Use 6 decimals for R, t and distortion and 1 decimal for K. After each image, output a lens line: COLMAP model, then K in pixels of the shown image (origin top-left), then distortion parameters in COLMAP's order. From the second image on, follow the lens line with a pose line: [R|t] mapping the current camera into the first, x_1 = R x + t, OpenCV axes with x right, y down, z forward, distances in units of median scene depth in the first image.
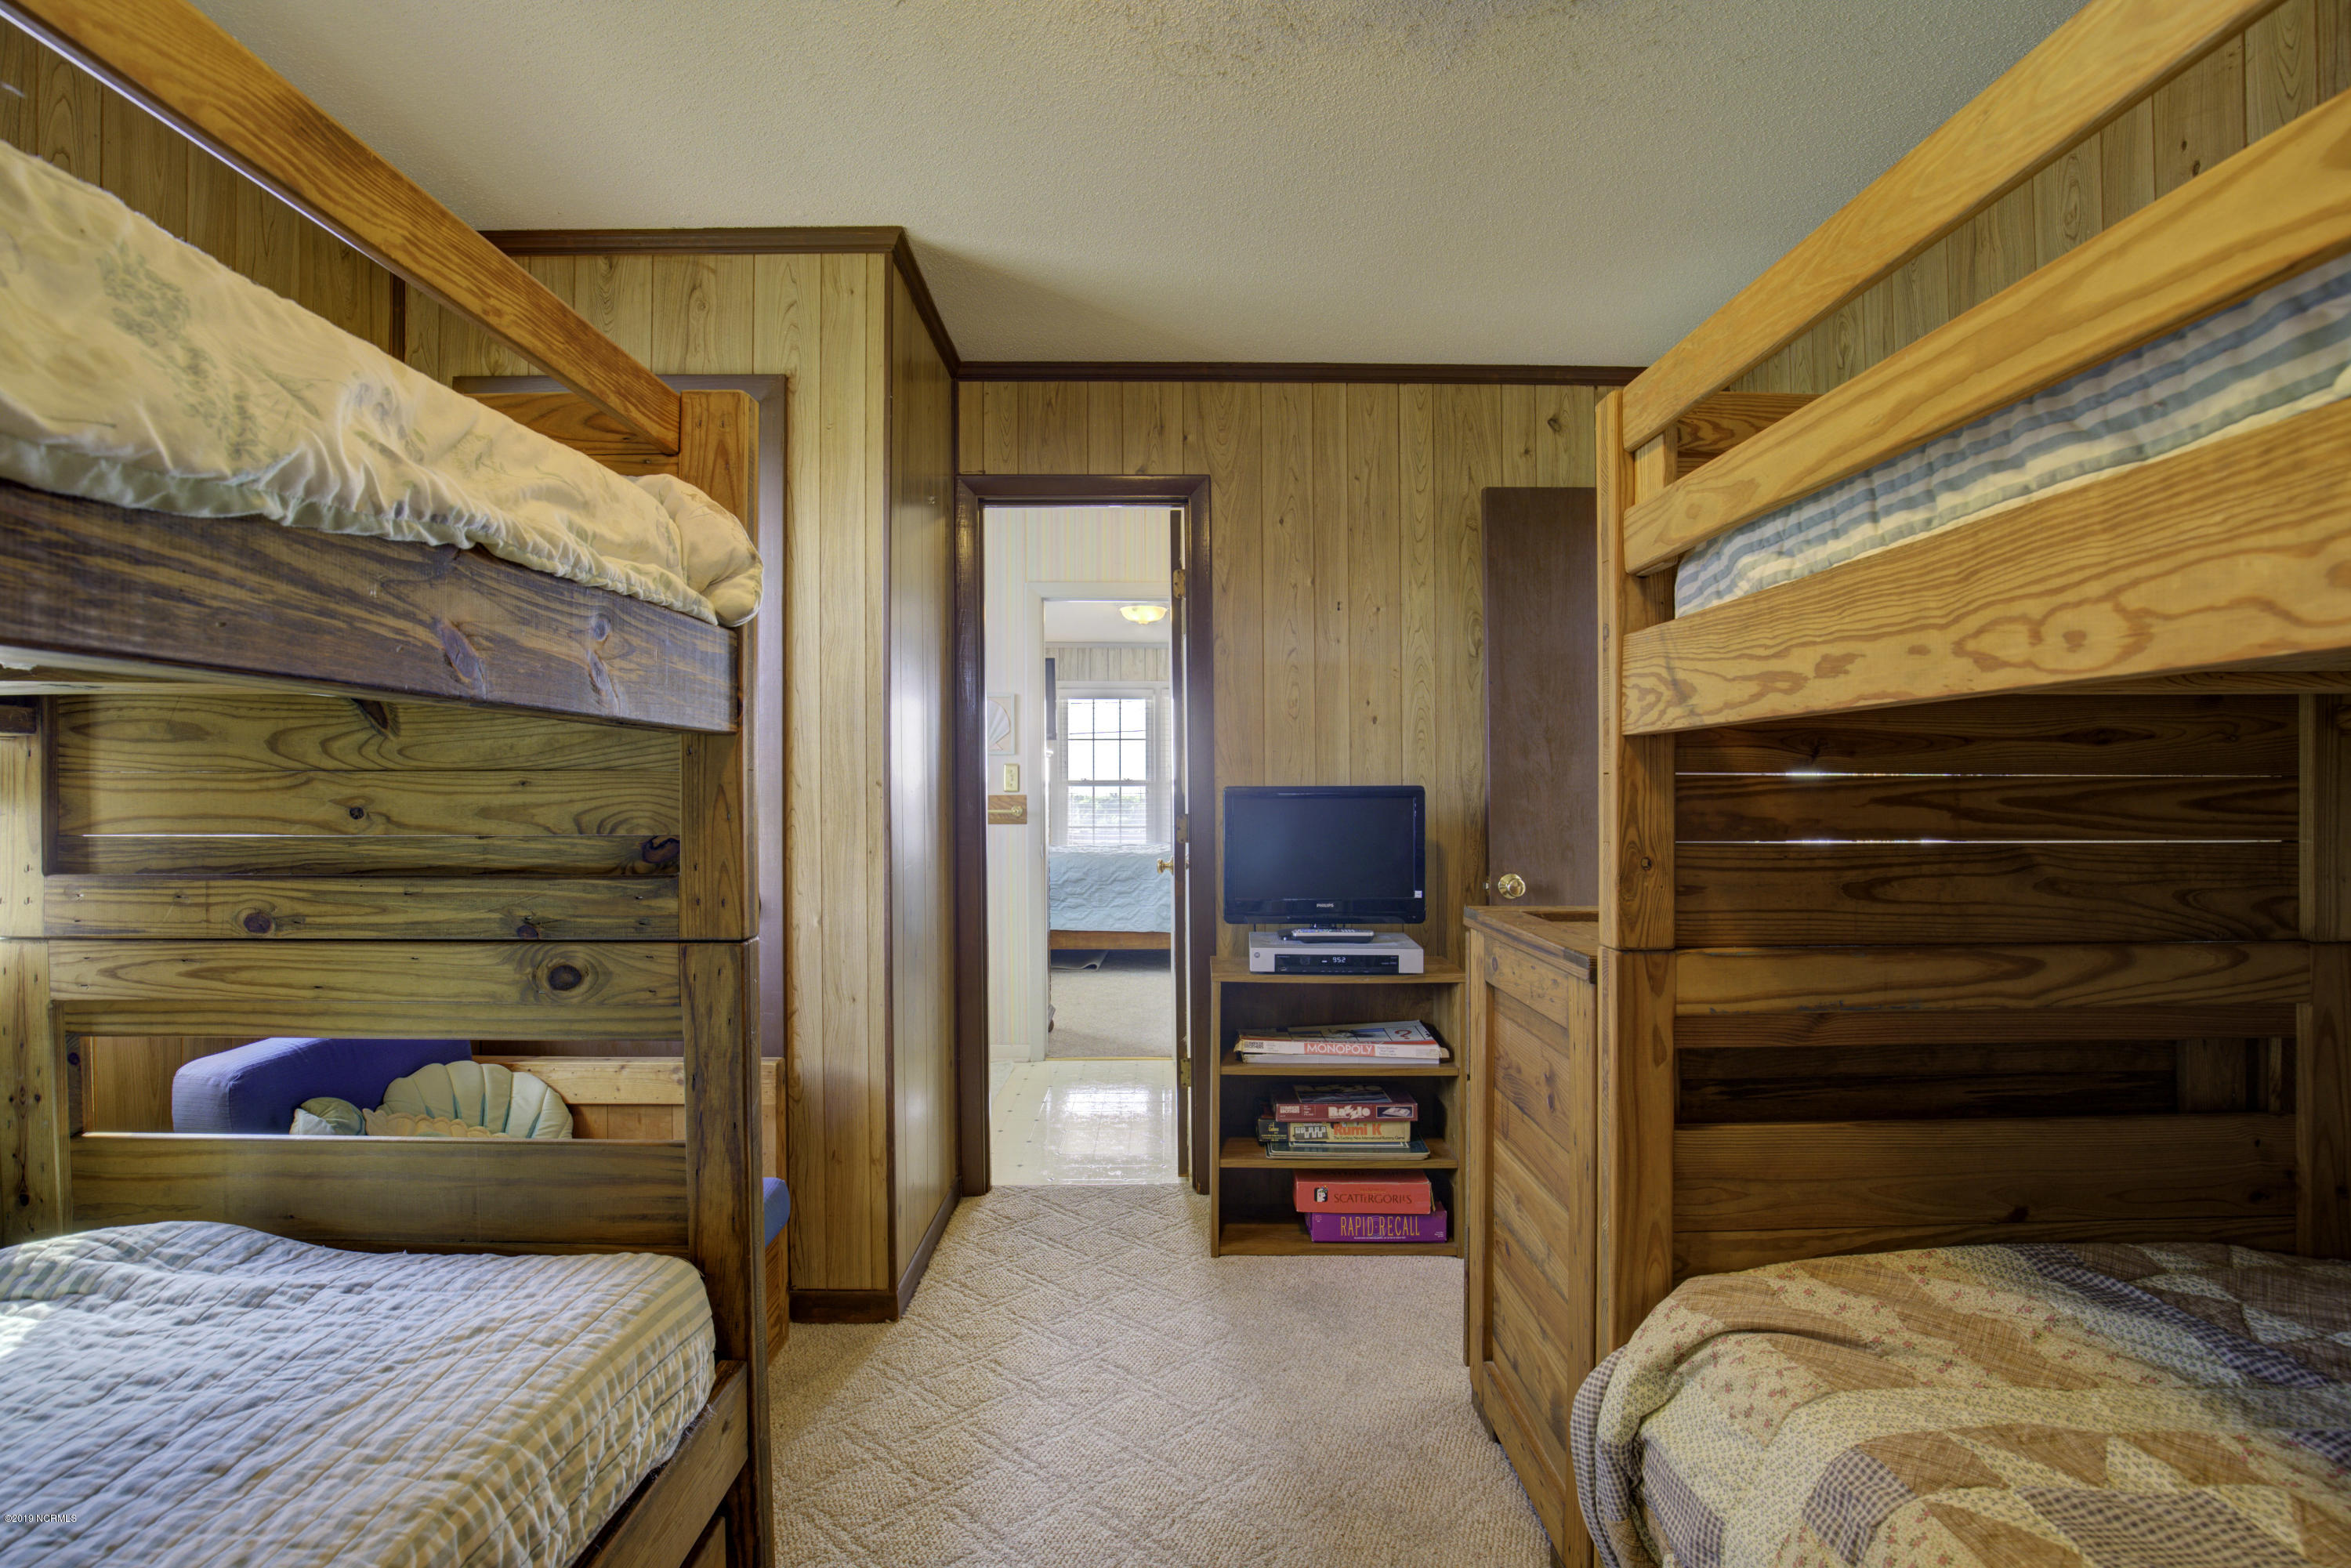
lens RADIAL K [[1071.4, 0, 1173.0], [0, 1071.4, 786.2], [0, 0, 1]] dist [0.002281, -0.000025]
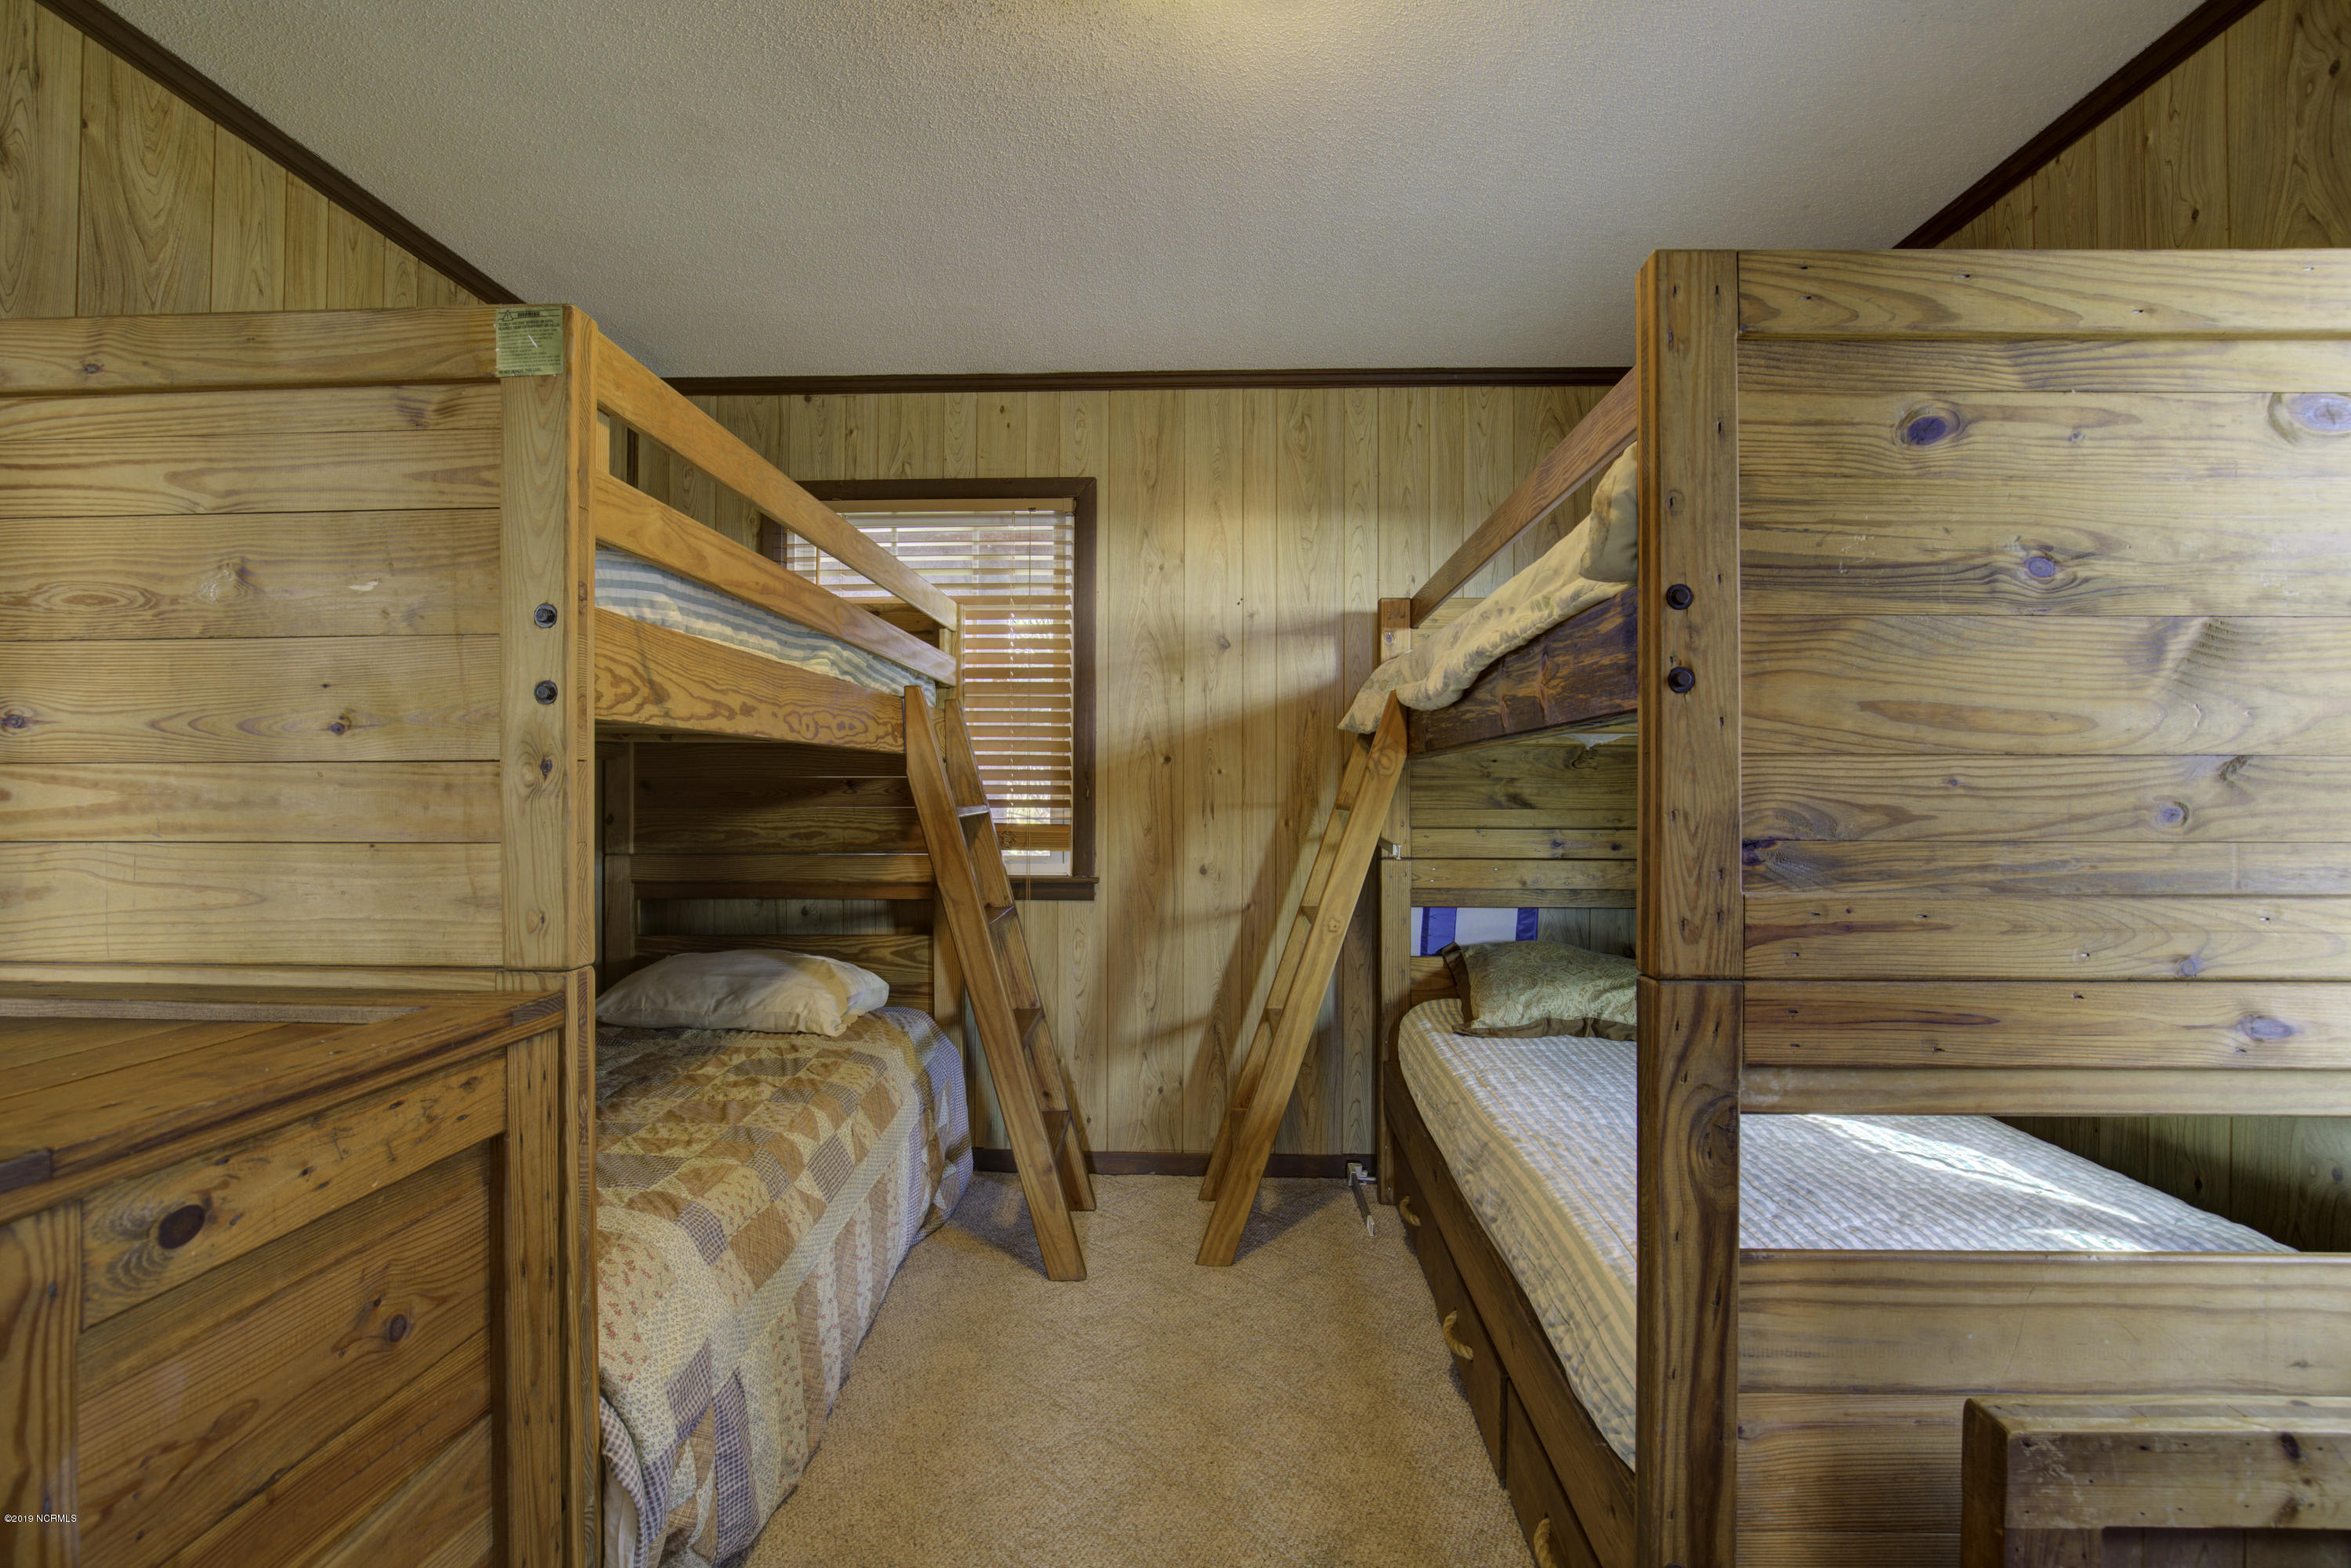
lens RADIAL K [[1071.4, 0, 1184.6], [0, 1071.4, 784.9], [0, 0, 1]] dist [0.002281, -0.000025]
pose [[-0.999103, 0.008920, 0.041389, -0.110171], [0.008611, 0.999934, -0.007627, 0.019113], [-0.041454, -0.007263, -0.999114, 2.055391]]
